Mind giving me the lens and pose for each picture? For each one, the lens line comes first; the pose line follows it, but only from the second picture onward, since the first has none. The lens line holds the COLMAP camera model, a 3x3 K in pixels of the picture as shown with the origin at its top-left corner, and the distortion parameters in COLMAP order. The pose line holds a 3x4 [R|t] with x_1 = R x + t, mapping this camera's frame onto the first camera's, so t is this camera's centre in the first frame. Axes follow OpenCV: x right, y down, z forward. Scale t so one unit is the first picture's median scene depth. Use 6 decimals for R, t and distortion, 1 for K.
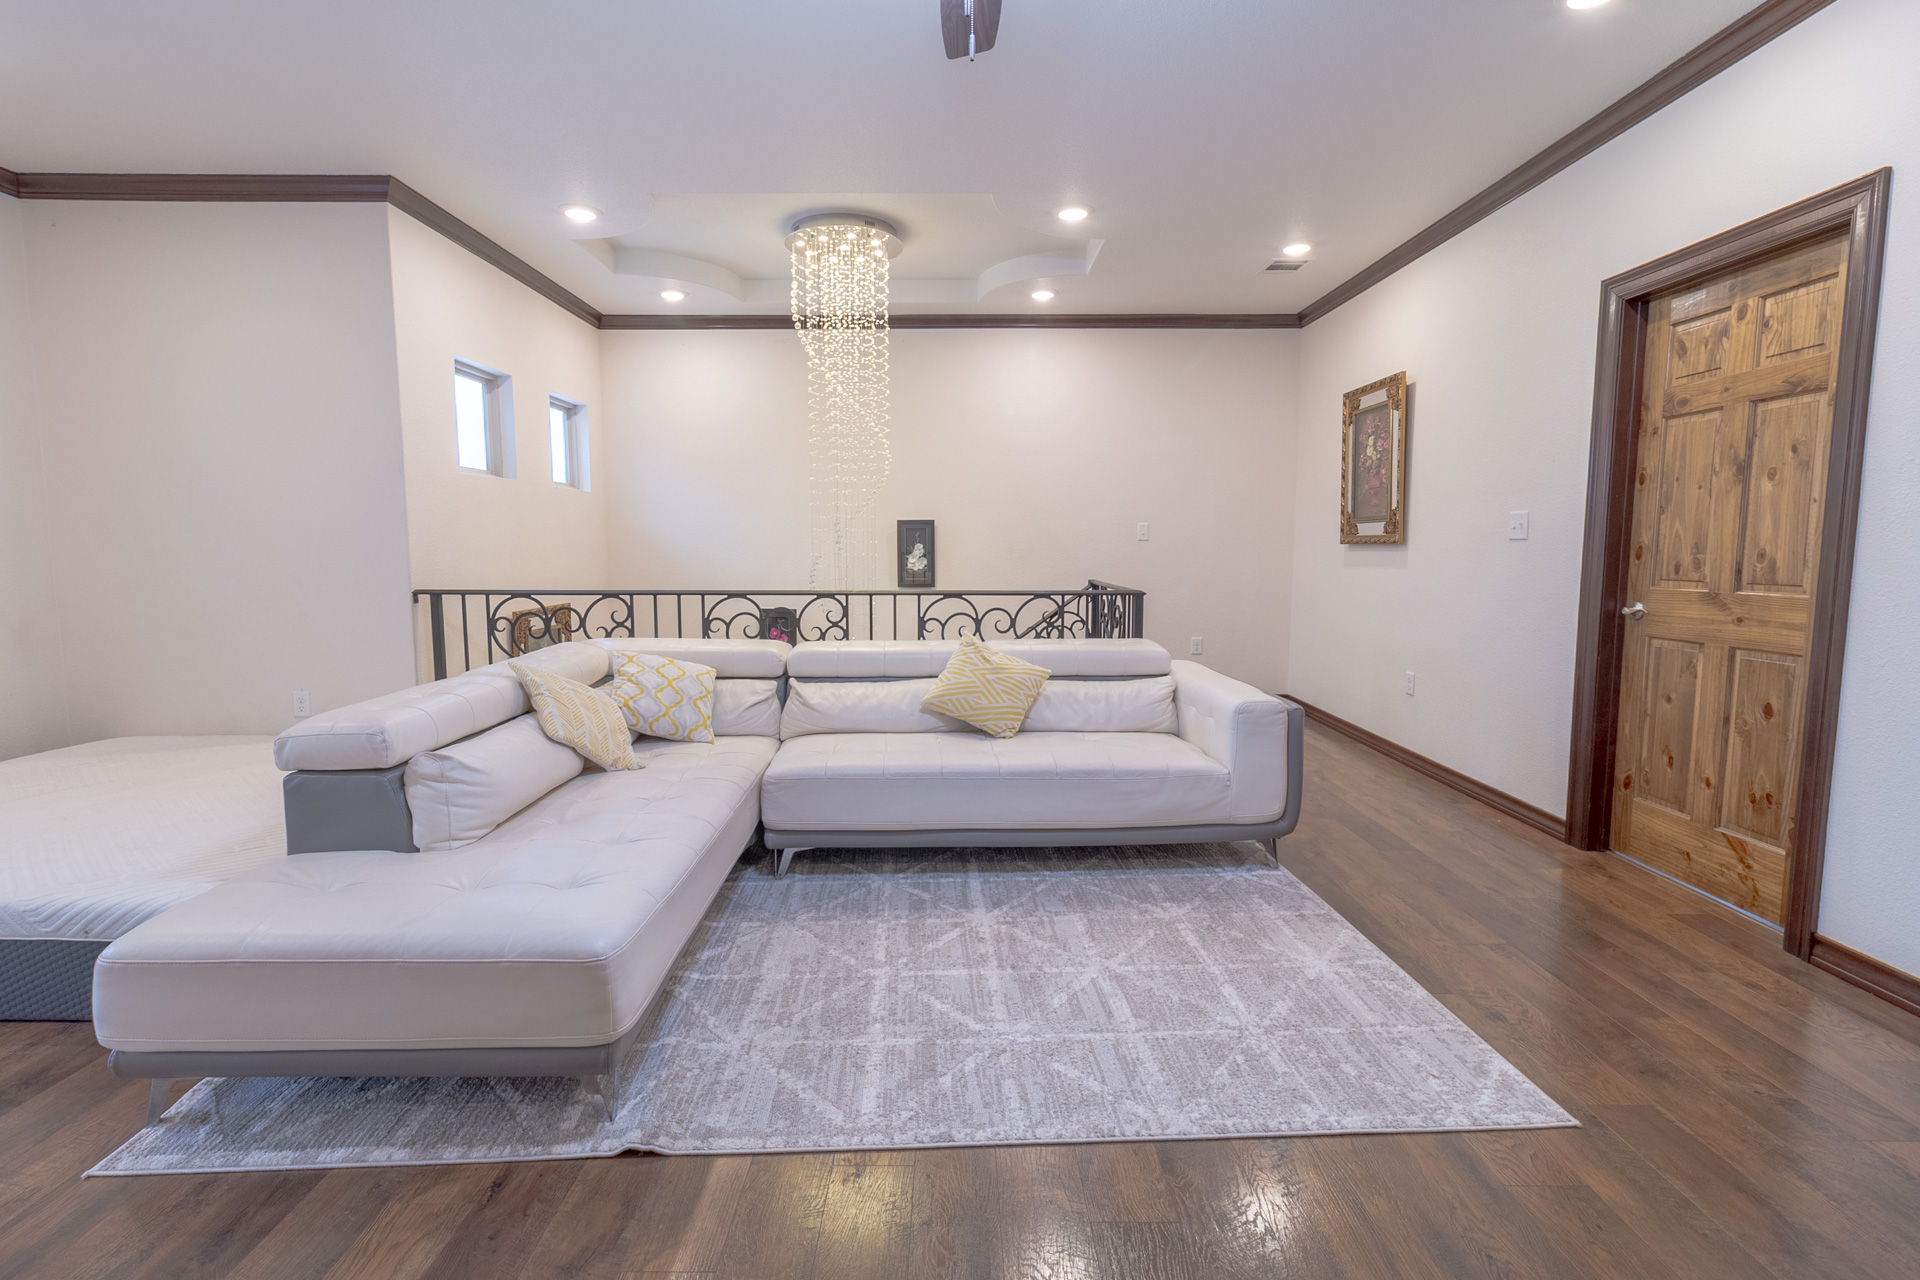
lens RADIAL K [[893.1, 0, 966.3], [0, 893.1, 622.6], [0, 0, 1]] dist [-0.000058, 0.001065]
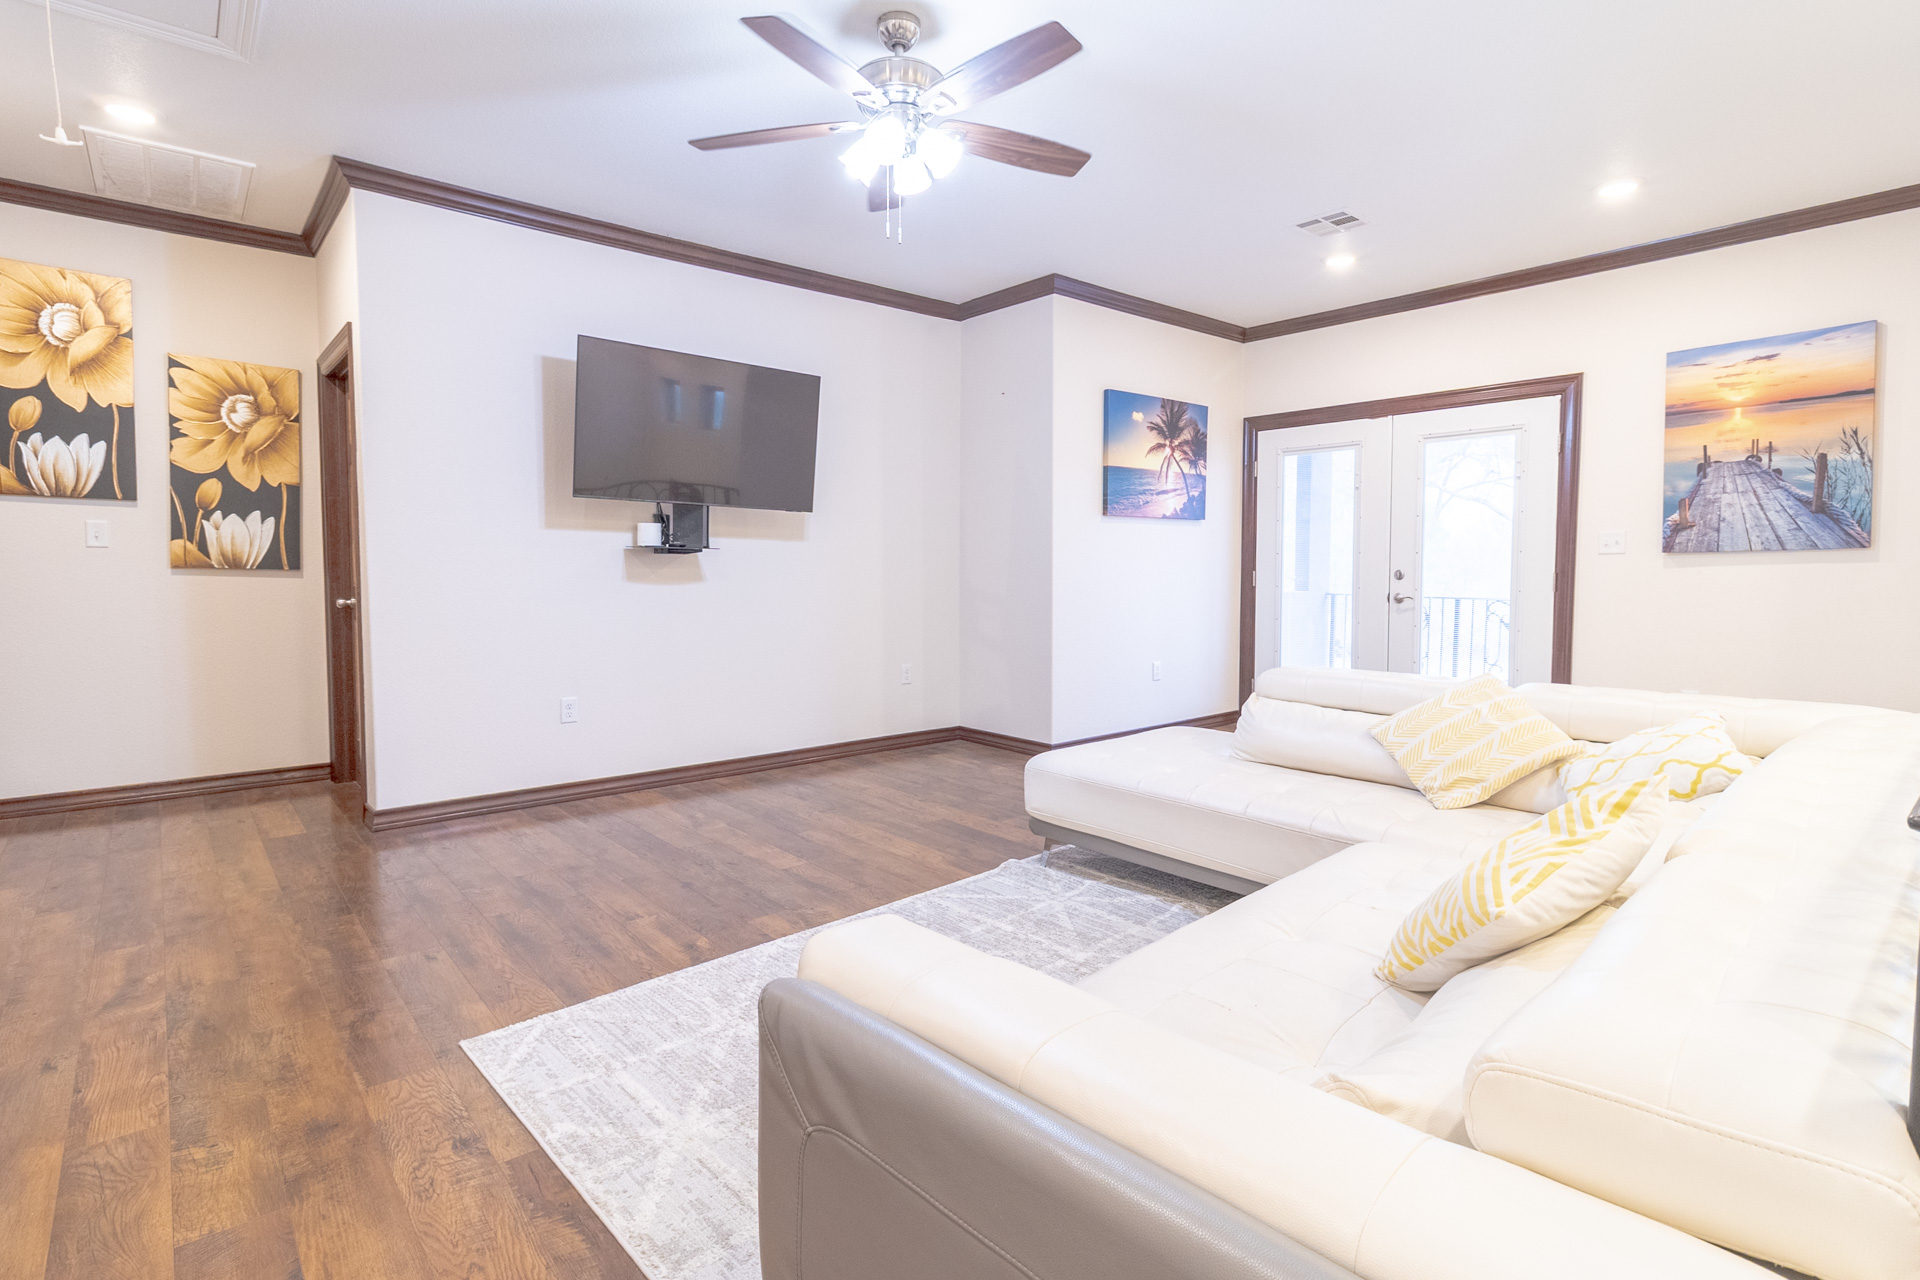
lens RADIAL K [[893.1, 0, 966.3], [0, 893.1, 622.6], [0, 0, 1]] dist [-0.000058, 0.001065]
pose [[-0.754159, 0.041105, -0.655404, 0.798722], [-0.062743, 0.988963, 0.134222, -0.159224], [0.653687, 0.142346, -0.743257, 1.912368]]
